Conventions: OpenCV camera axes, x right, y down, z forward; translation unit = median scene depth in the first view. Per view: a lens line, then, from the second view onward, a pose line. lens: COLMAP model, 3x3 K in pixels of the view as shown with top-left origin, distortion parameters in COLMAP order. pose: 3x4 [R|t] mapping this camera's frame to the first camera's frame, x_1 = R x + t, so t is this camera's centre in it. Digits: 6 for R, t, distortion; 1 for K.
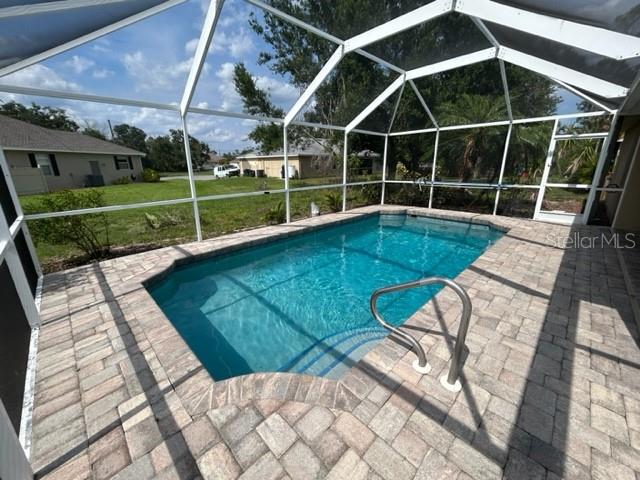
lens RADIAL K [[258.2, 0, 321.5], [0, 258.2, 240.8], [0, 0, 1]] dist [0.000263, -0.000049]
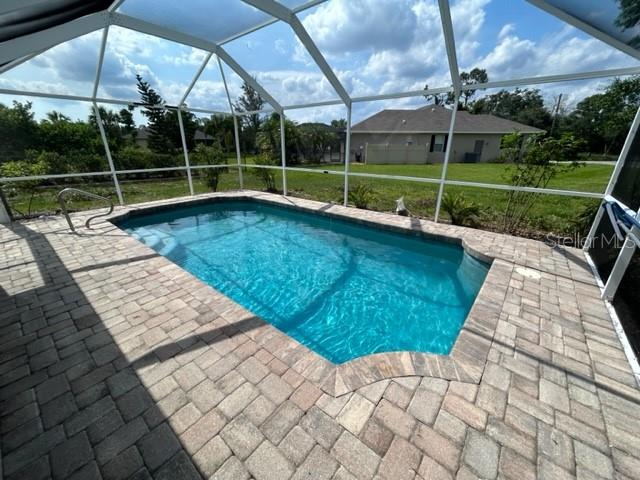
lens RADIAL K [[259.2, 0, 320.0], [0, 259.2, 240.0], [0, 0, 1]] dist [-0.001083, 0.000007]
pose [[0.097521, 0.356529, -0.929181, 0.942255], [-0.289267, 0.903479, 0.316308, -0.273359], [0.952268, 0.237934, 0.191240, 0.848090]]
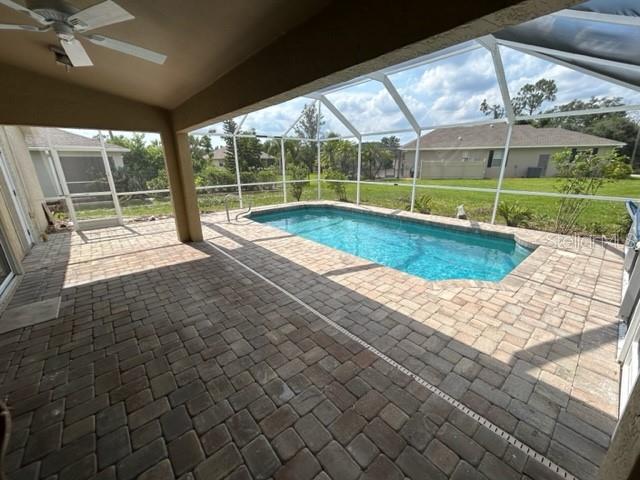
lens RADIAL K [[256.9, 0, 320.5], [0, 256.9, 242.6], [0, 0, 1]] dist [0.001121, 0.000176]
pose [[-0.077505, 0.311909, -0.946946, 1.240834], [-0.271423, 0.907326, 0.321074, -0.241080], [0.959334, 0.281908, 0.014337, 0.693113]]
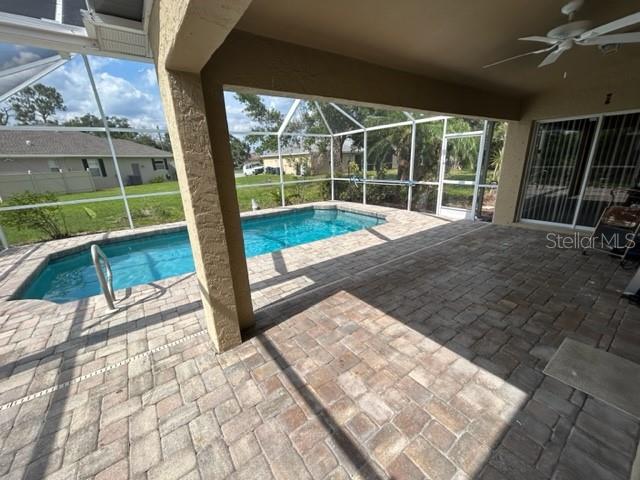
lens RADIAL K [[258.2, 0, 321.5], [0, 258.2, 240.8], [0, 0, 1]] dist [0.000263, -0.000049]
pose [[0.986542, 0.023609, -0.161796, 0.605014], [-0.020669, 0.999590, 0.019832, 0.012976], [0.162198, -0.016221, 0.986625, -0.120313]]
